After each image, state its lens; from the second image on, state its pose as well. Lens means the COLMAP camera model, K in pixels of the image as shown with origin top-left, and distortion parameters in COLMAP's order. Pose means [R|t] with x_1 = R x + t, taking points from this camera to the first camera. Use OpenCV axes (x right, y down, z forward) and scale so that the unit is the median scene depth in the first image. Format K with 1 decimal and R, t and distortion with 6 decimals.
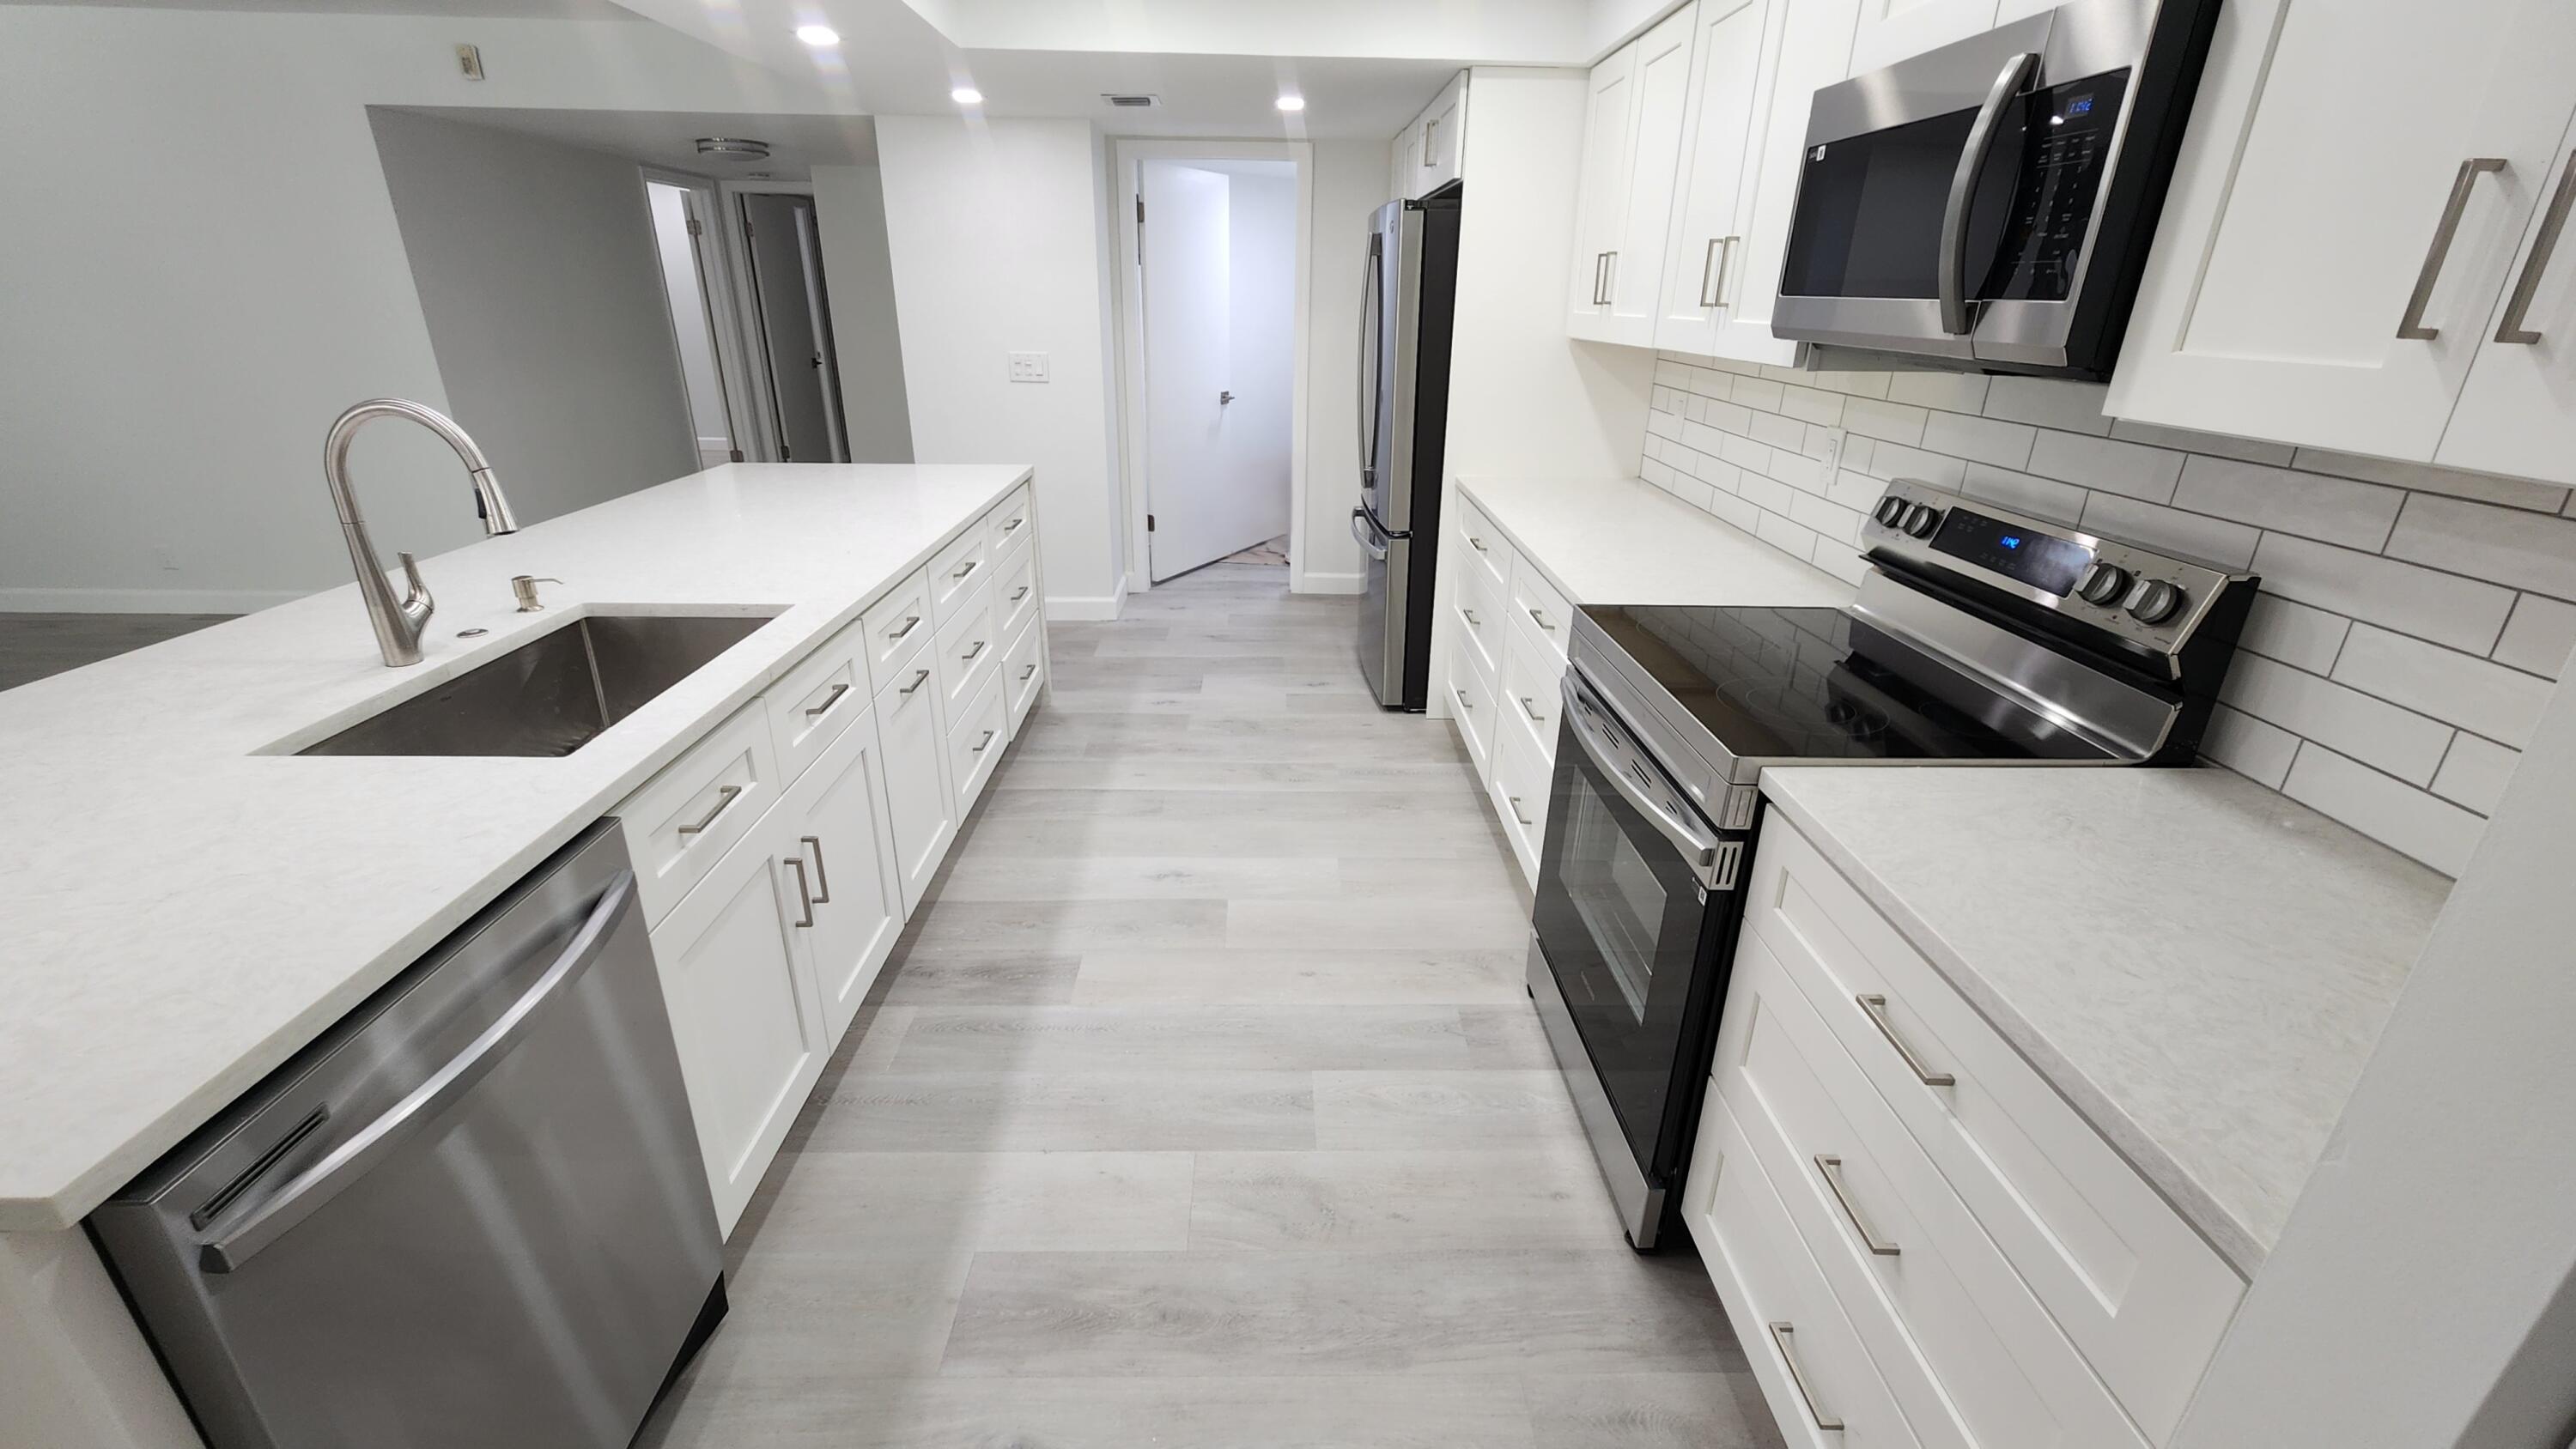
lens RADIAL K [[1052.9, 0, 1288.0], [0, 1052.9, 724.5], [0, 0, 1]] dist [-0.001431, -0.000207]
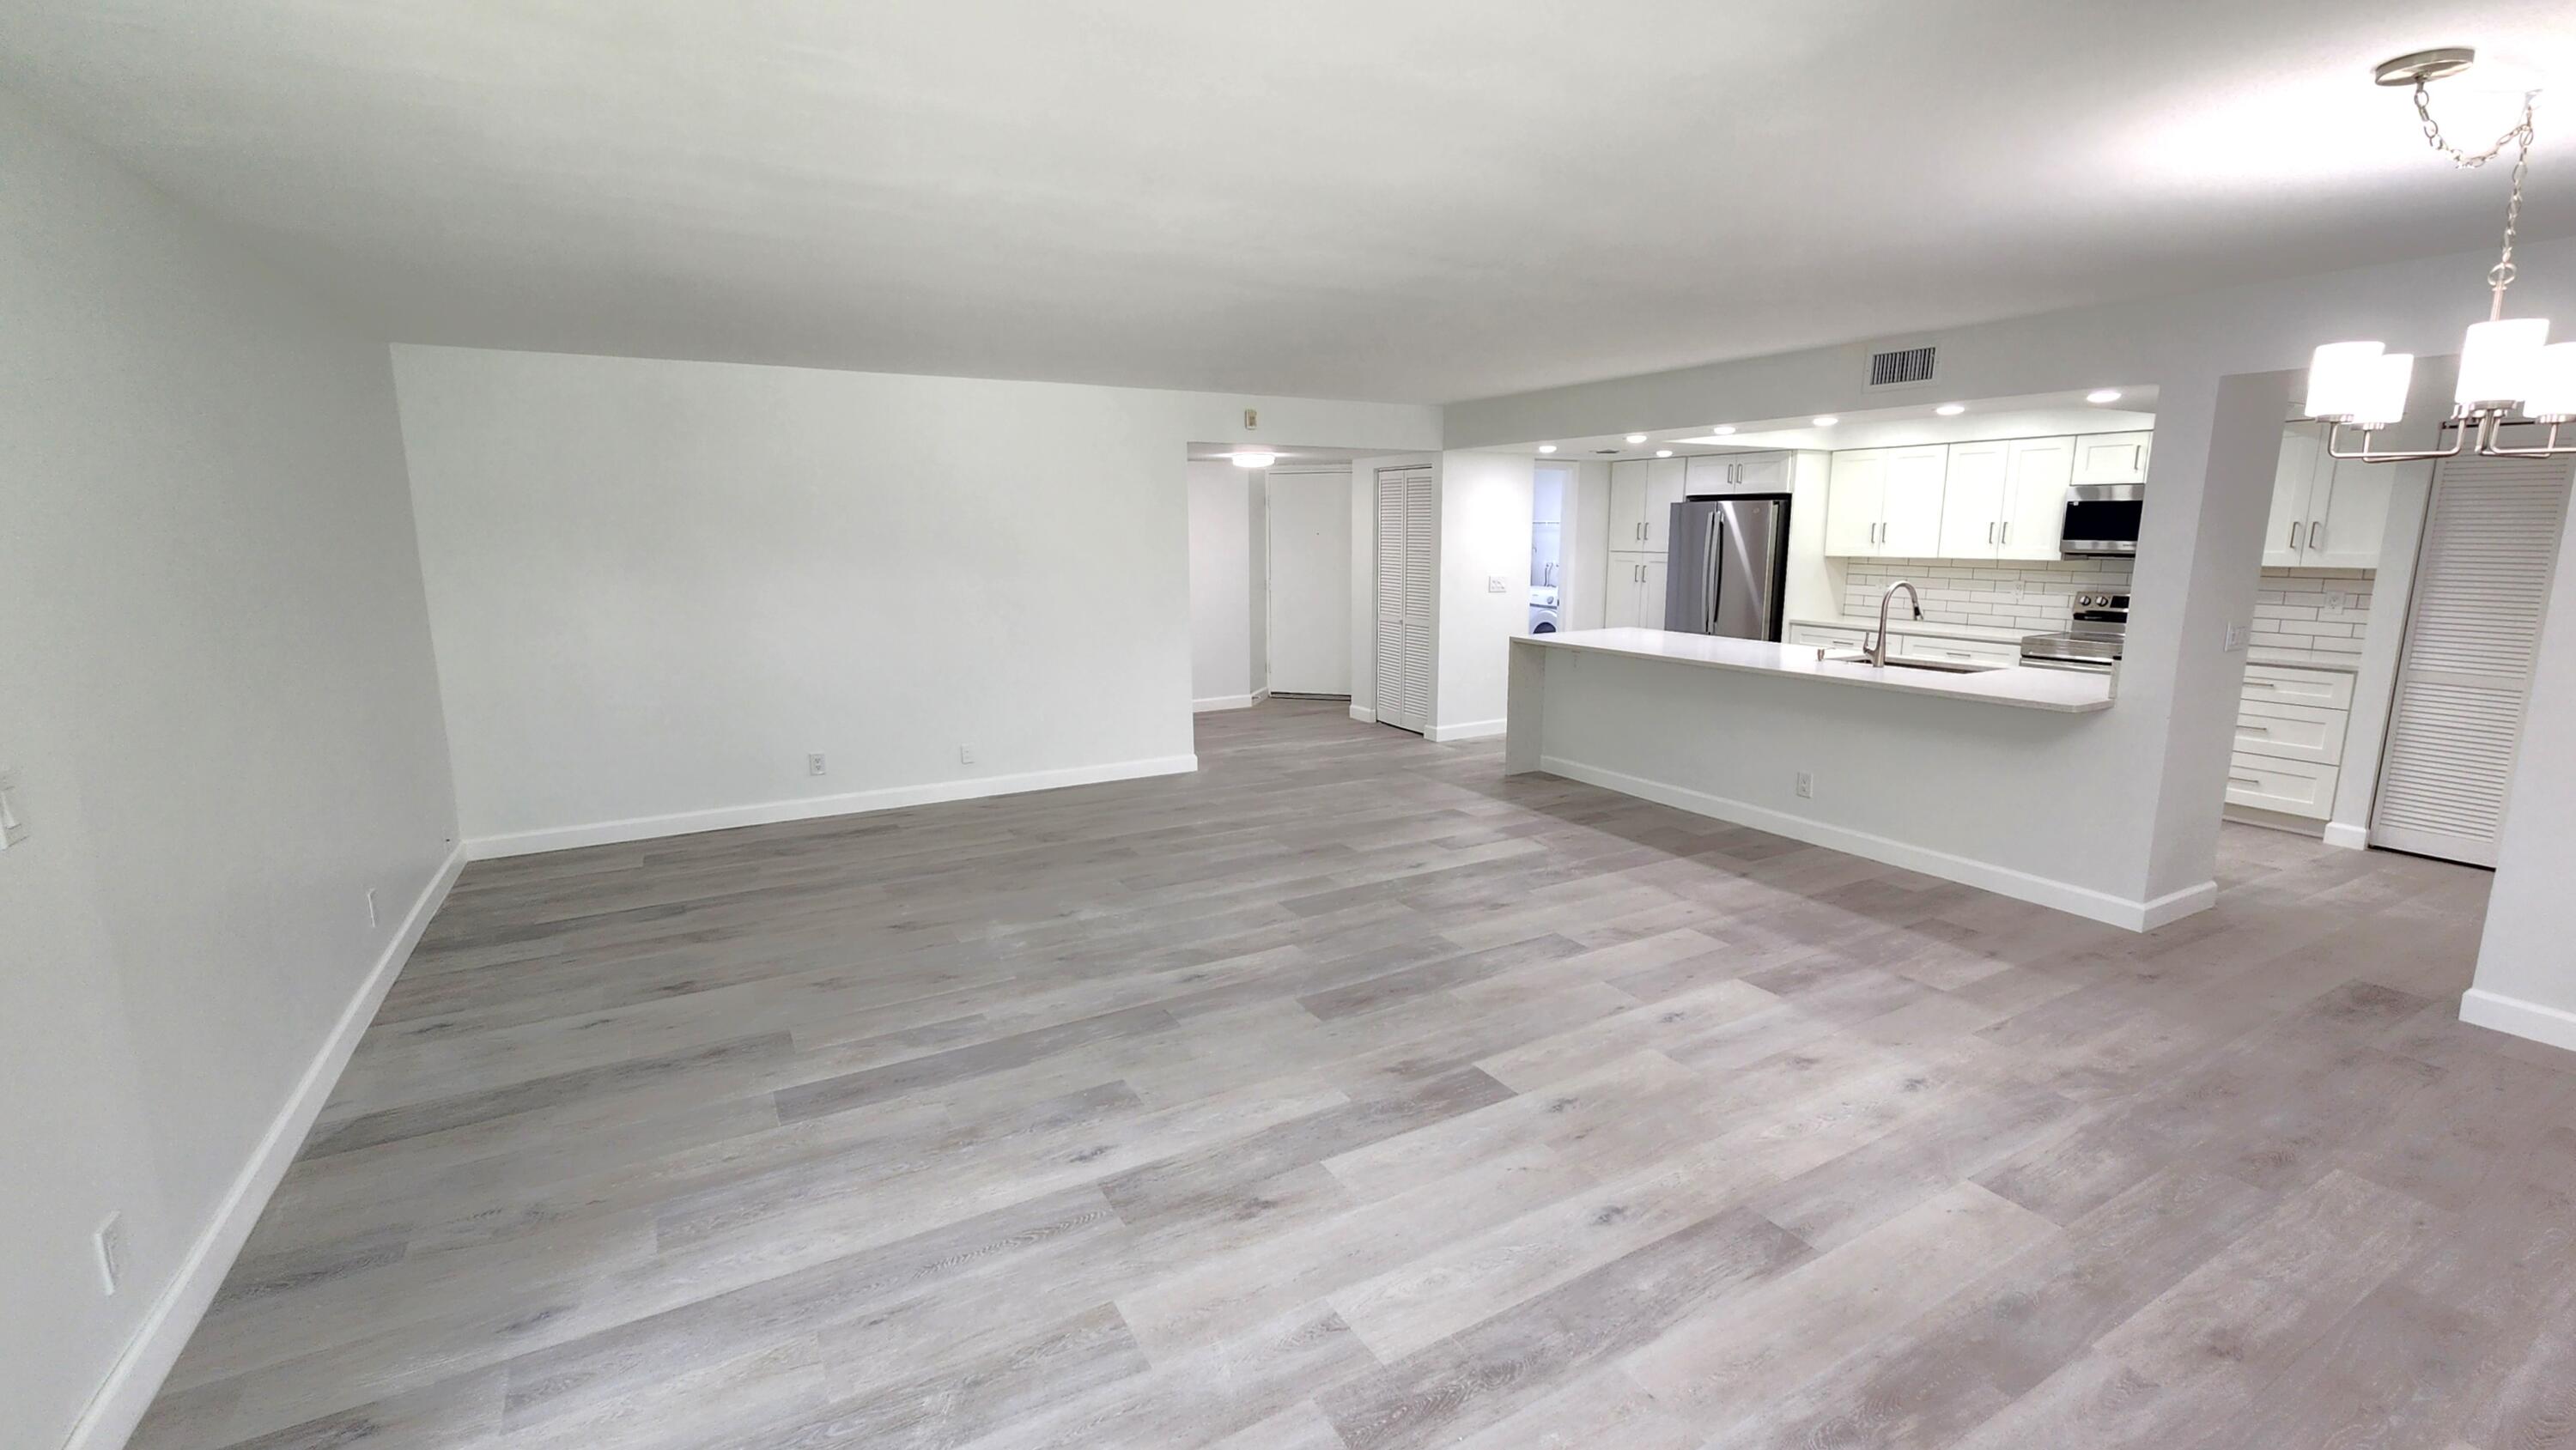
lens RADIAL K [[1088.3, 0, 1282.8], [0, 1088.3, 729.1], [0, 0, 1]] dist [-0.000517, -0.000478]
pose [[0.882512, -0.106972, 0.457963, -2.546008], [0.195847, 0.968926, -0.151082, 0.166636], [-0.427570, 0.223022, 0.876039, -0.644306]]
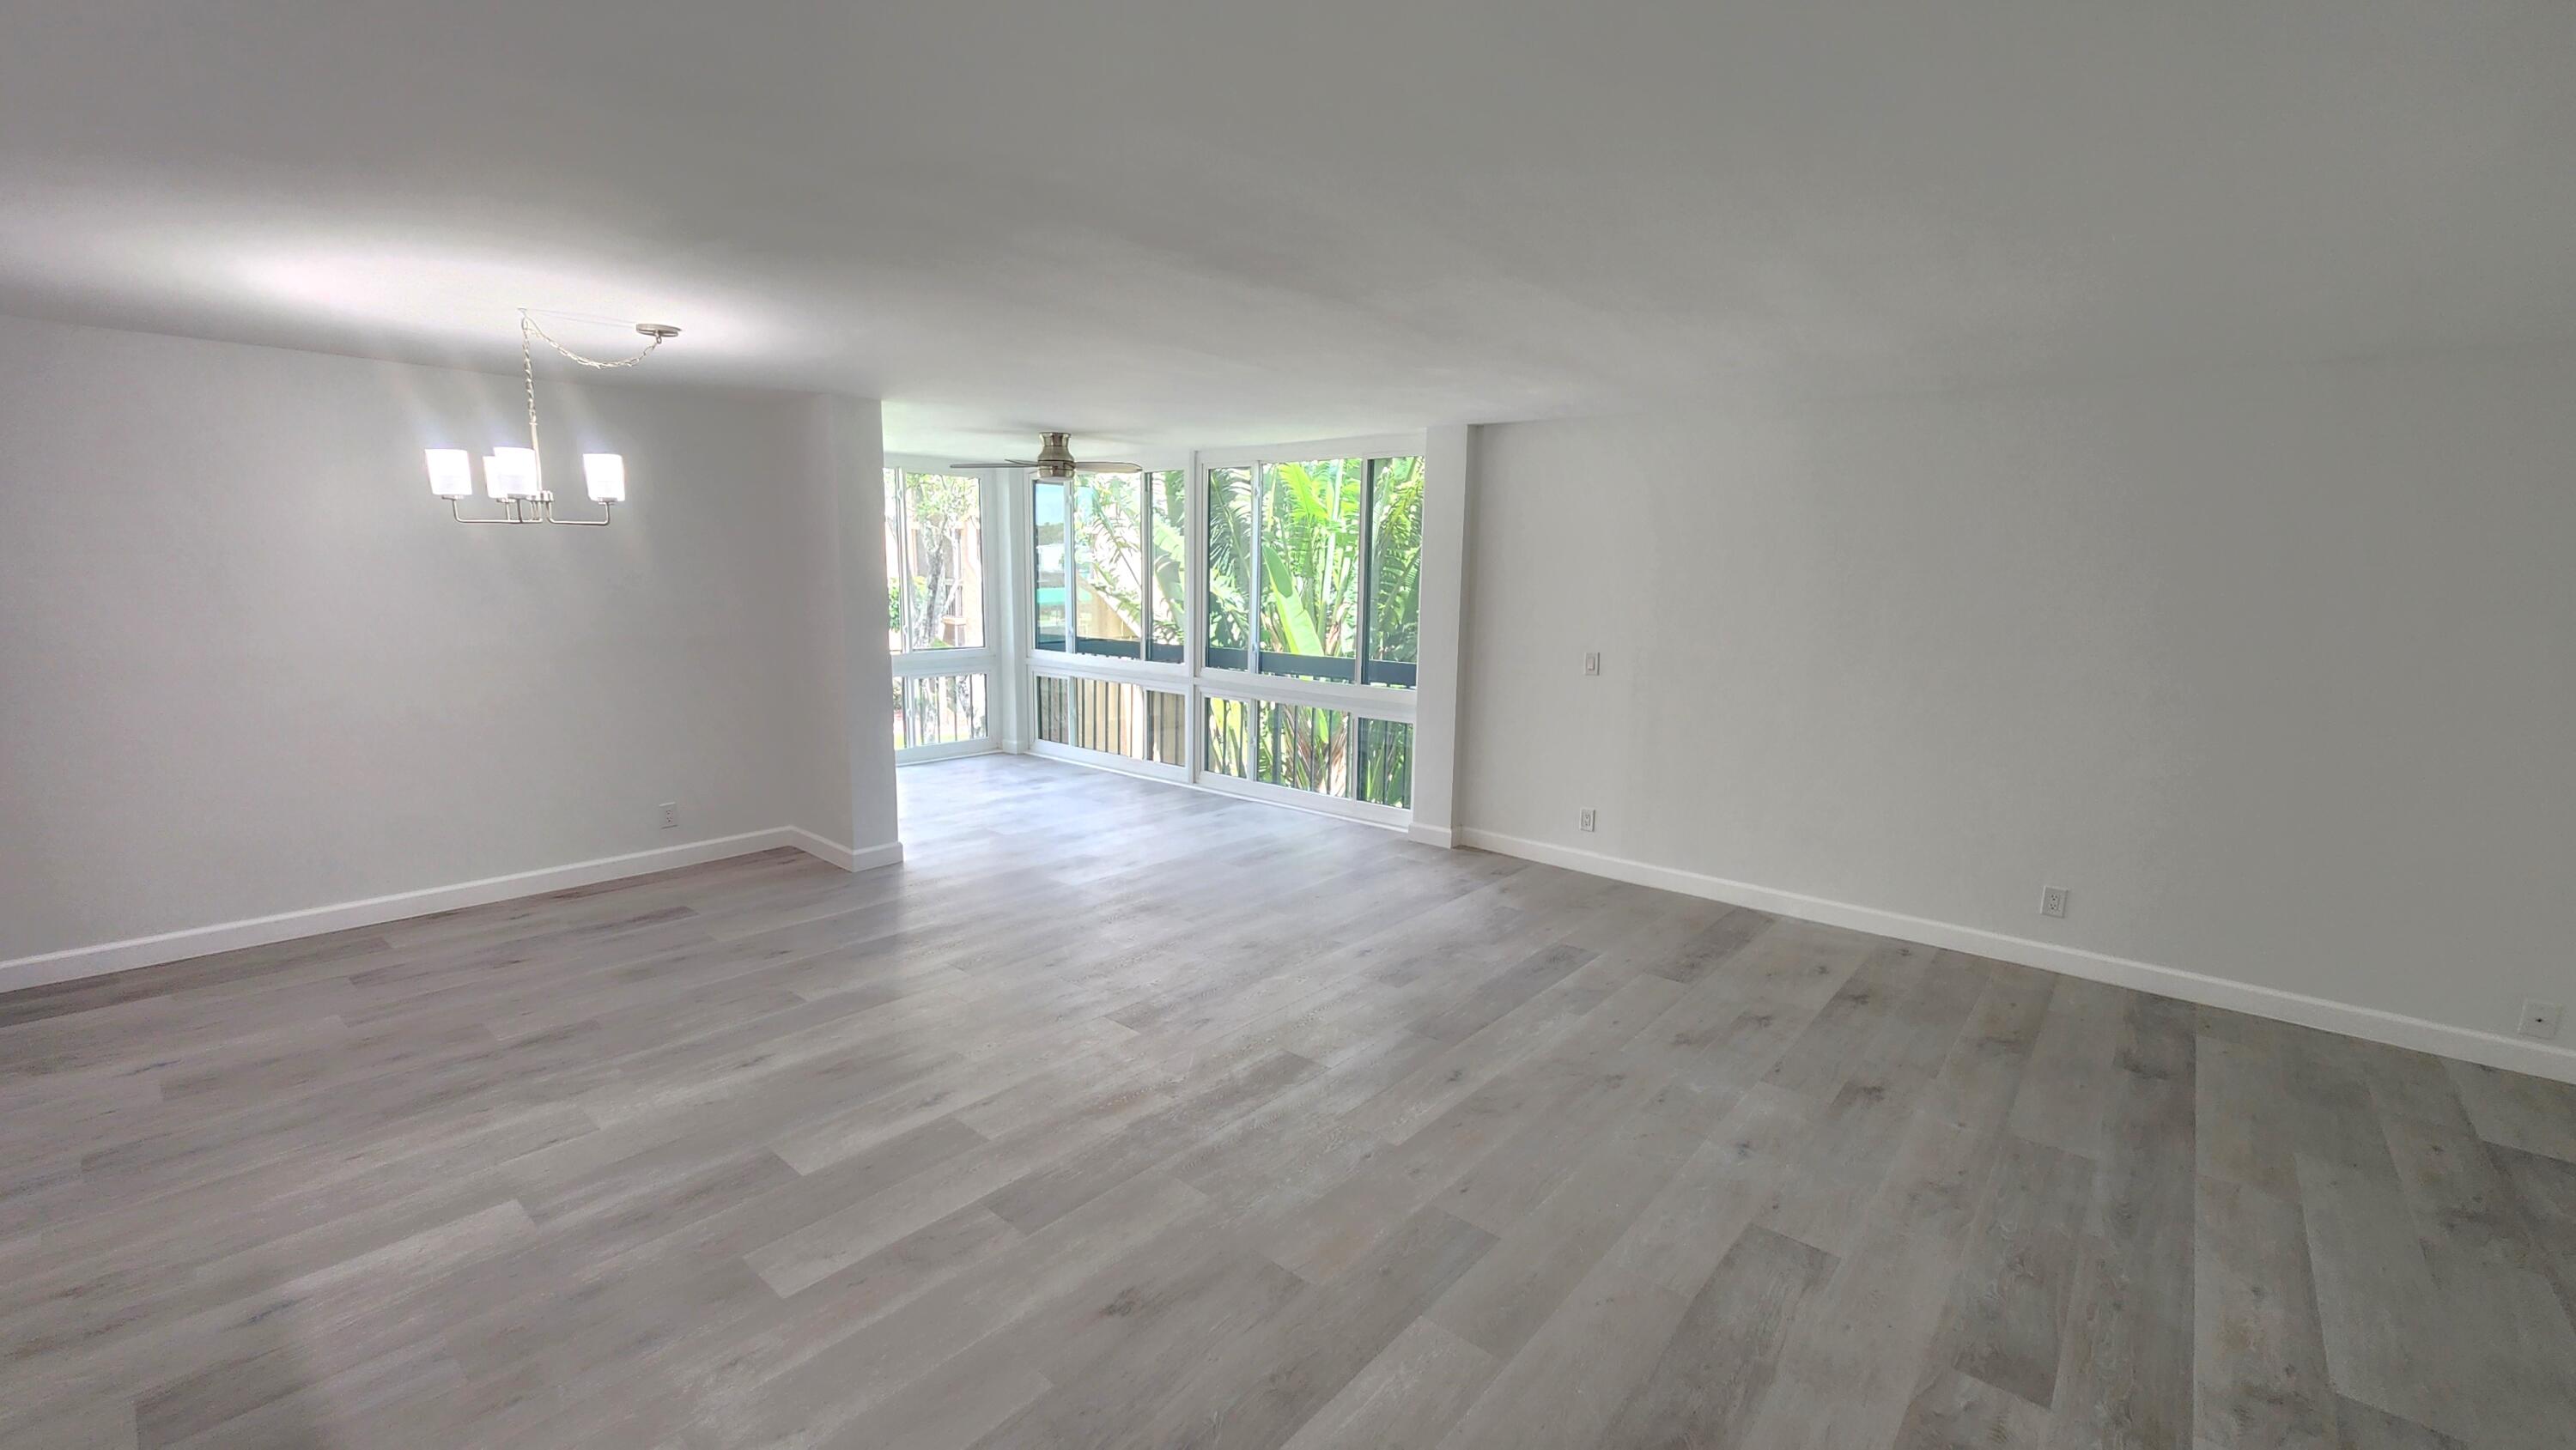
lens RADIAL K [[1052.9, 0, 1288.0], [0, 1052.9, 725.0], [0, 0, 1]] dist [-0.001431, -0.000207]
pose [[-0.666717, 0.085787, -0.740358, -0.885176], [-0.308922, 0.872199, 0.379258, -0.589495], [0.678274, 0.481570, -0.555008, 1.229598]]
